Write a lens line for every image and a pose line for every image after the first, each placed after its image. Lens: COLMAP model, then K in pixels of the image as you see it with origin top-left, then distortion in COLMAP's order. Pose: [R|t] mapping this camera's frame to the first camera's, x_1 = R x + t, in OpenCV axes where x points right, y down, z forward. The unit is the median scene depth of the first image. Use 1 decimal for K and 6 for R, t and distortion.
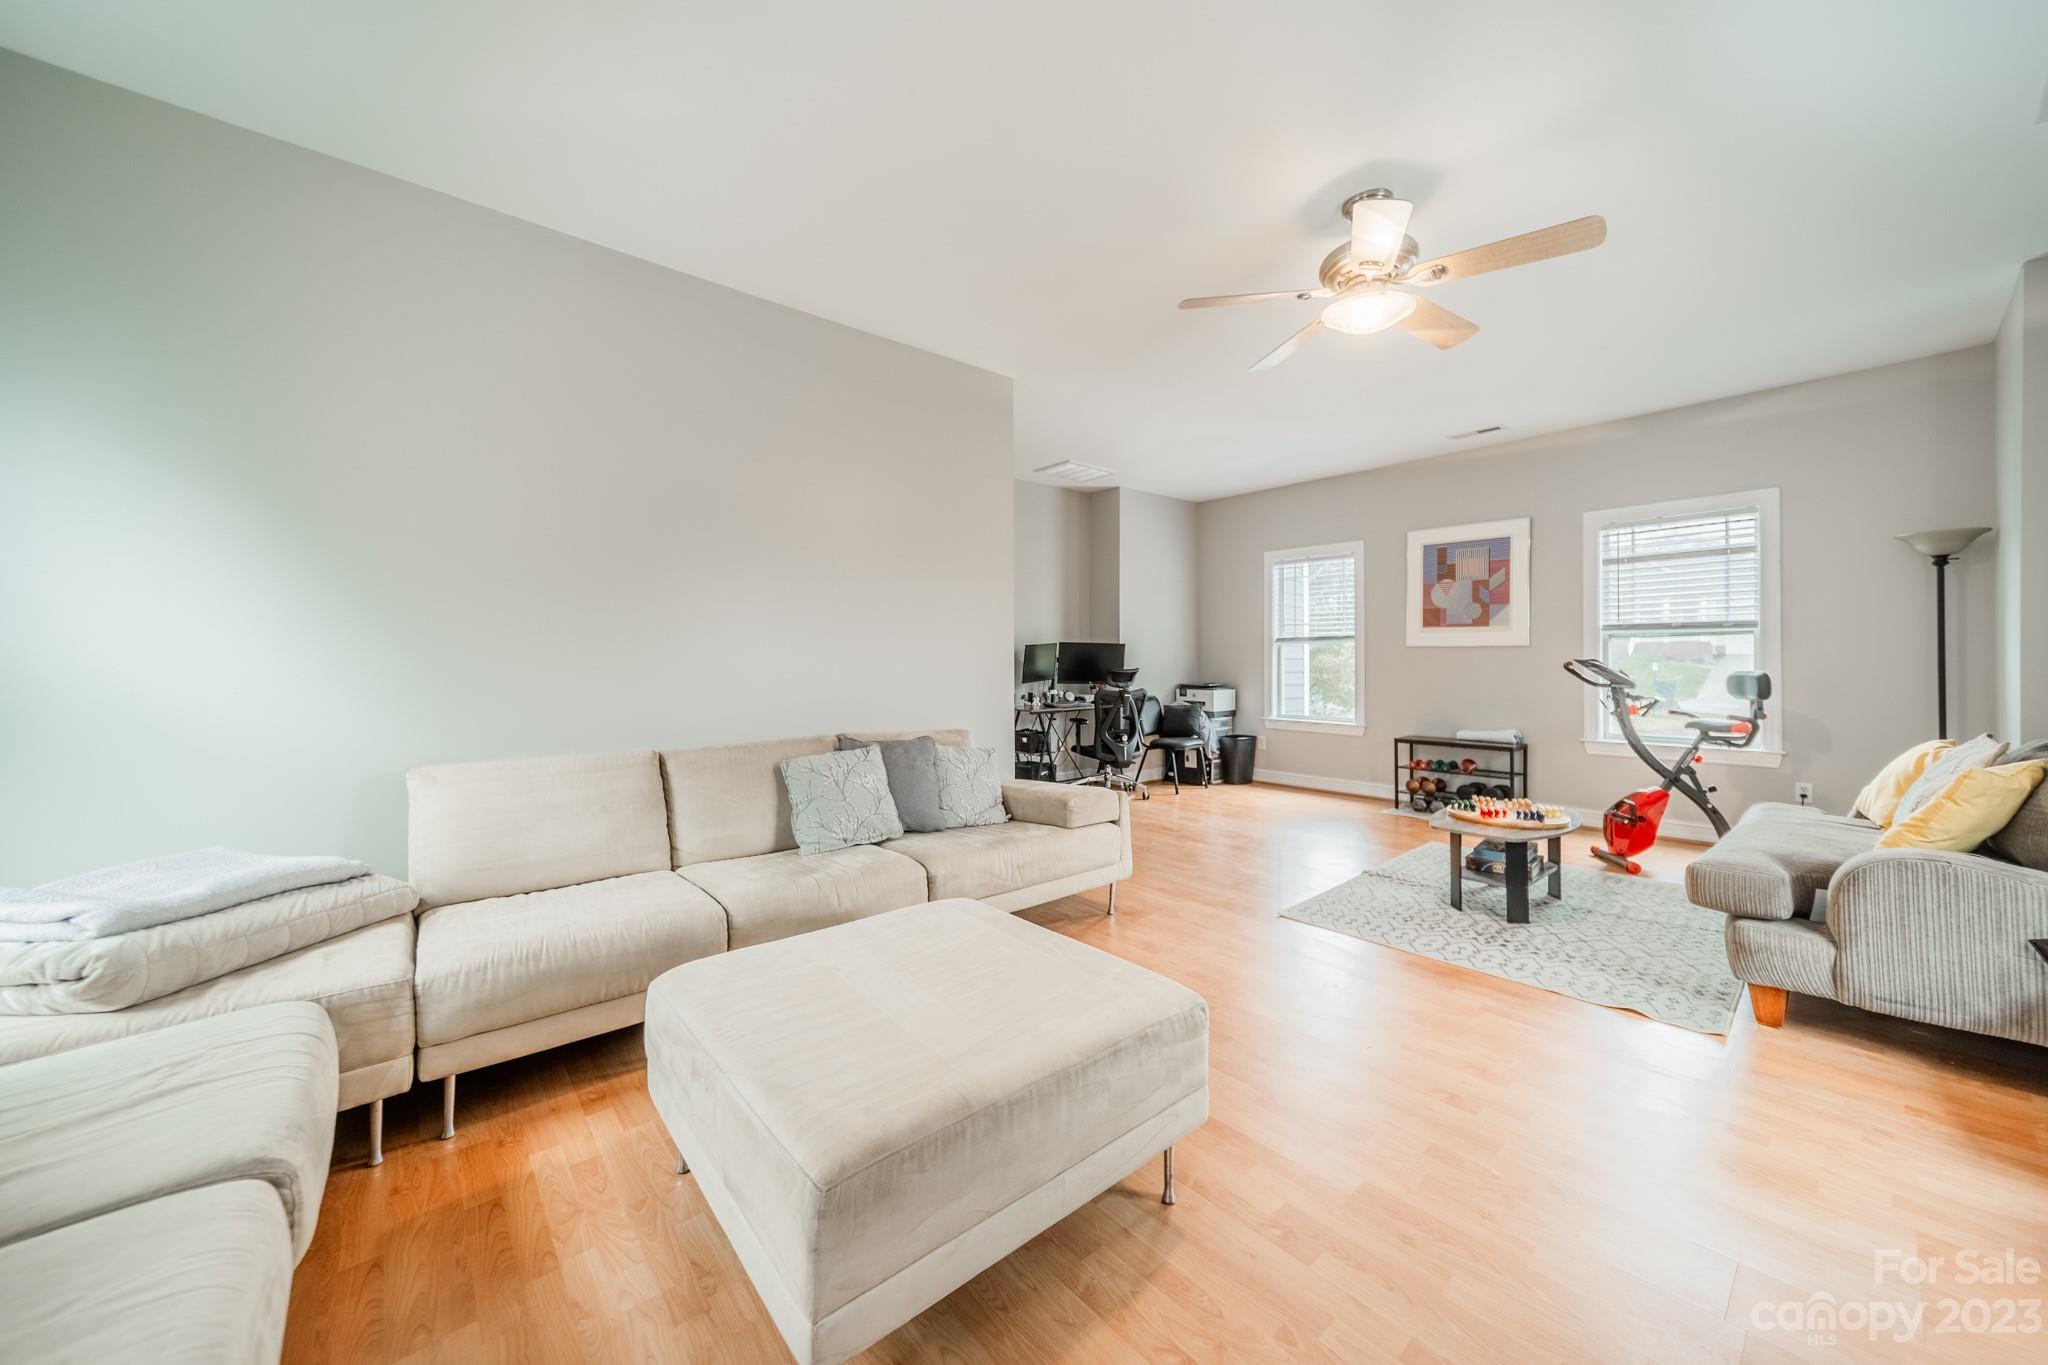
lens RADIAL K [[730.0, 0, 1027.7], [0, 730.0, 654.4], [0, 0, 1]] dist [0.002539, 0.000141]
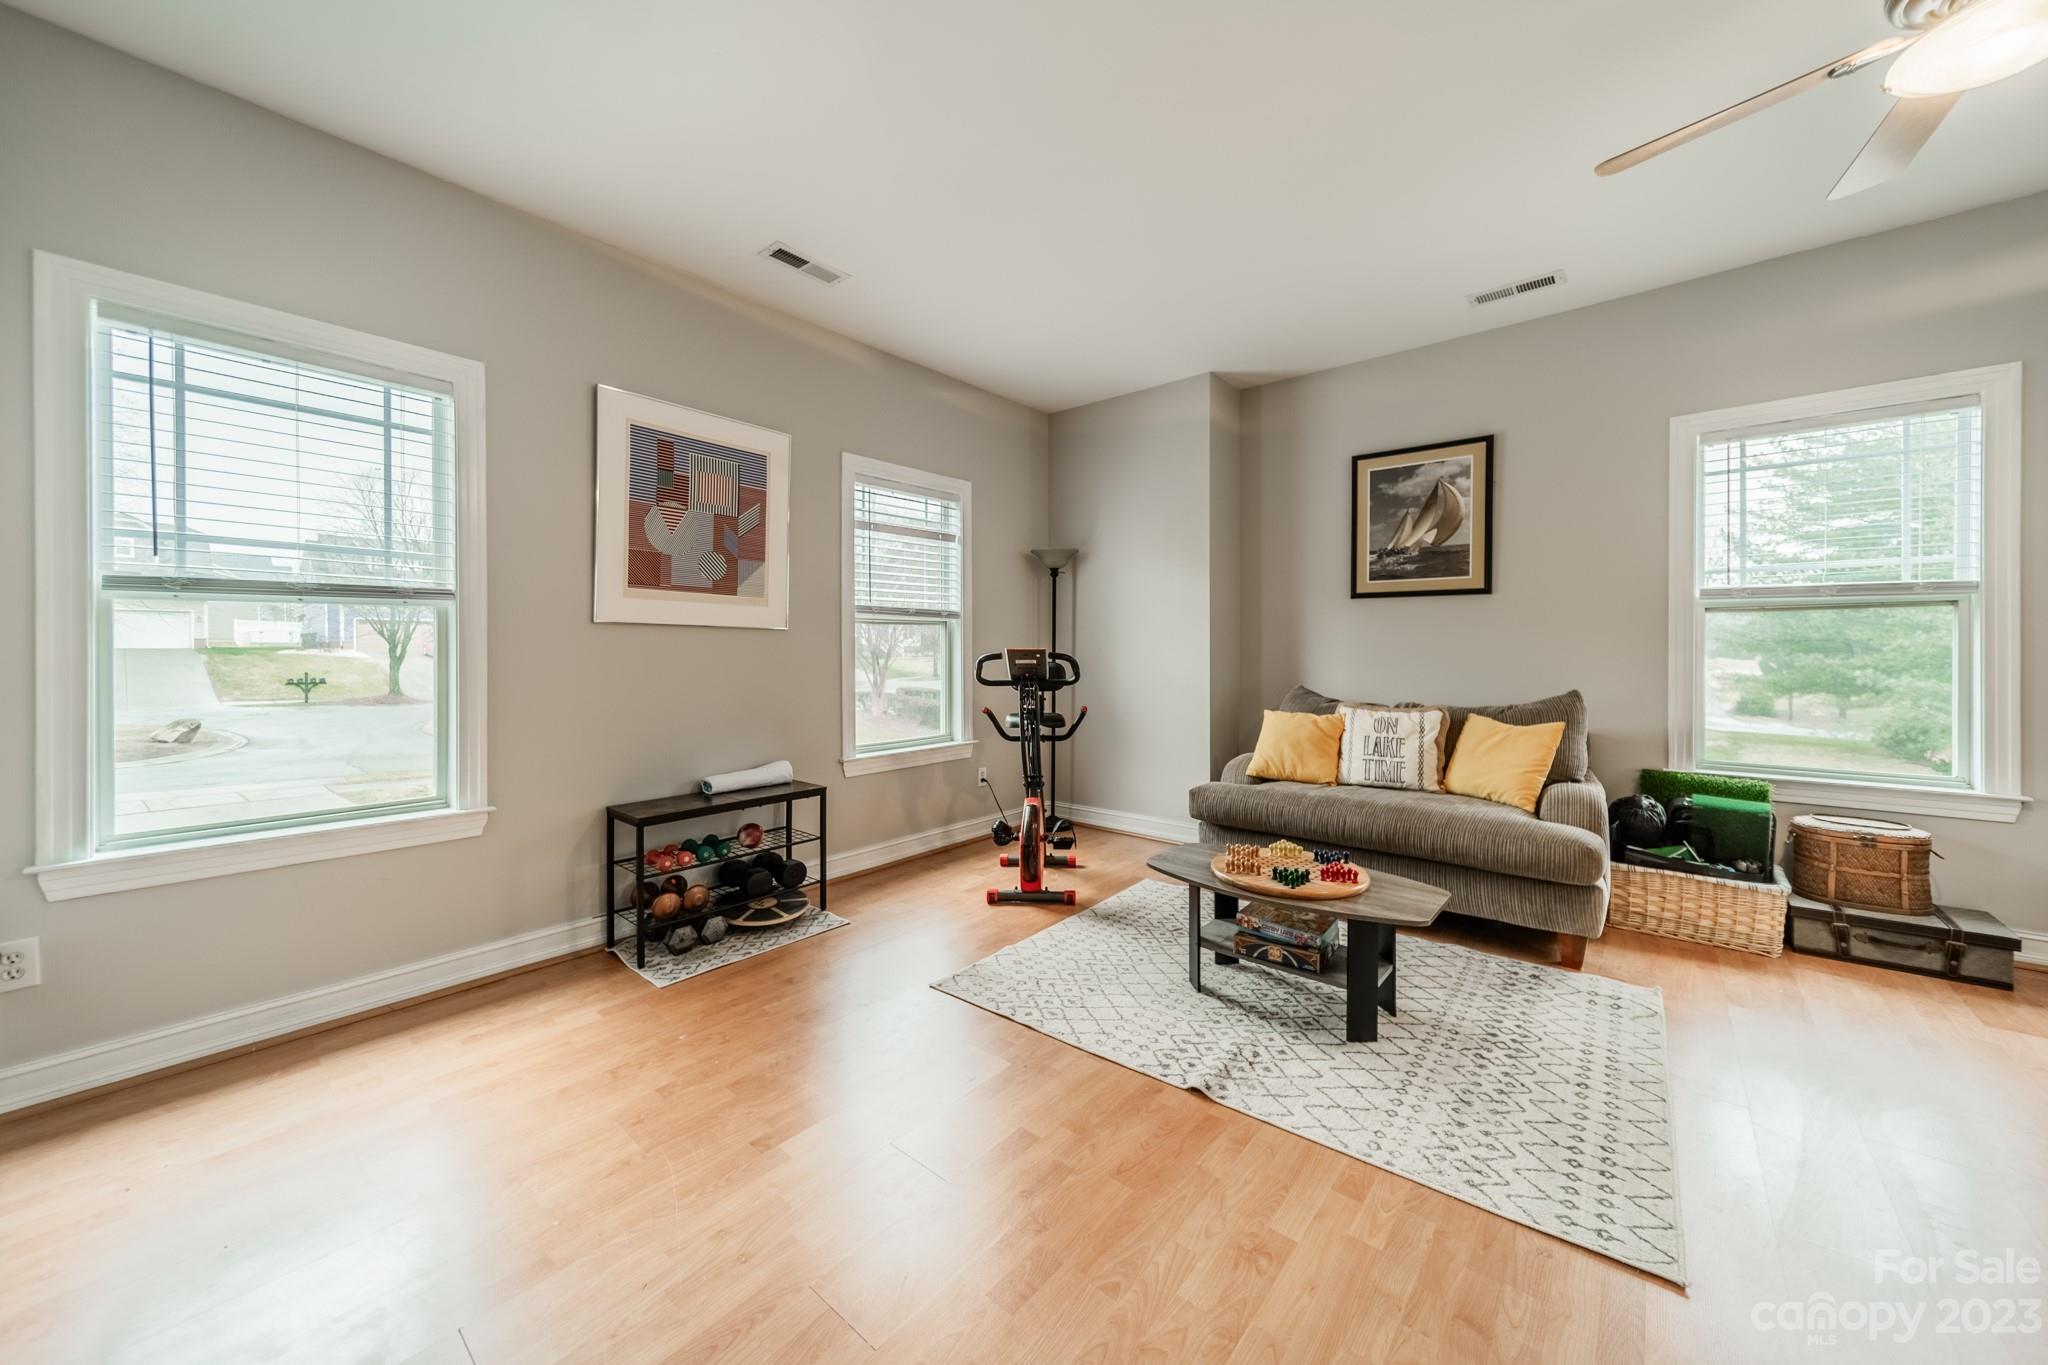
lens RADIAL K [[730.0, 0, 1027.7], [0, 730.0, 654.4], [0, 0, 1]] dist [0.002539, 0.000141]
pose [[-0.141078, 0.002923, 0.989994, 0.004477], [-0.000410, 0.999995, -0.003011, 0.011583], [-0.989998, -0.000830, -0.141076, 0.847182]]
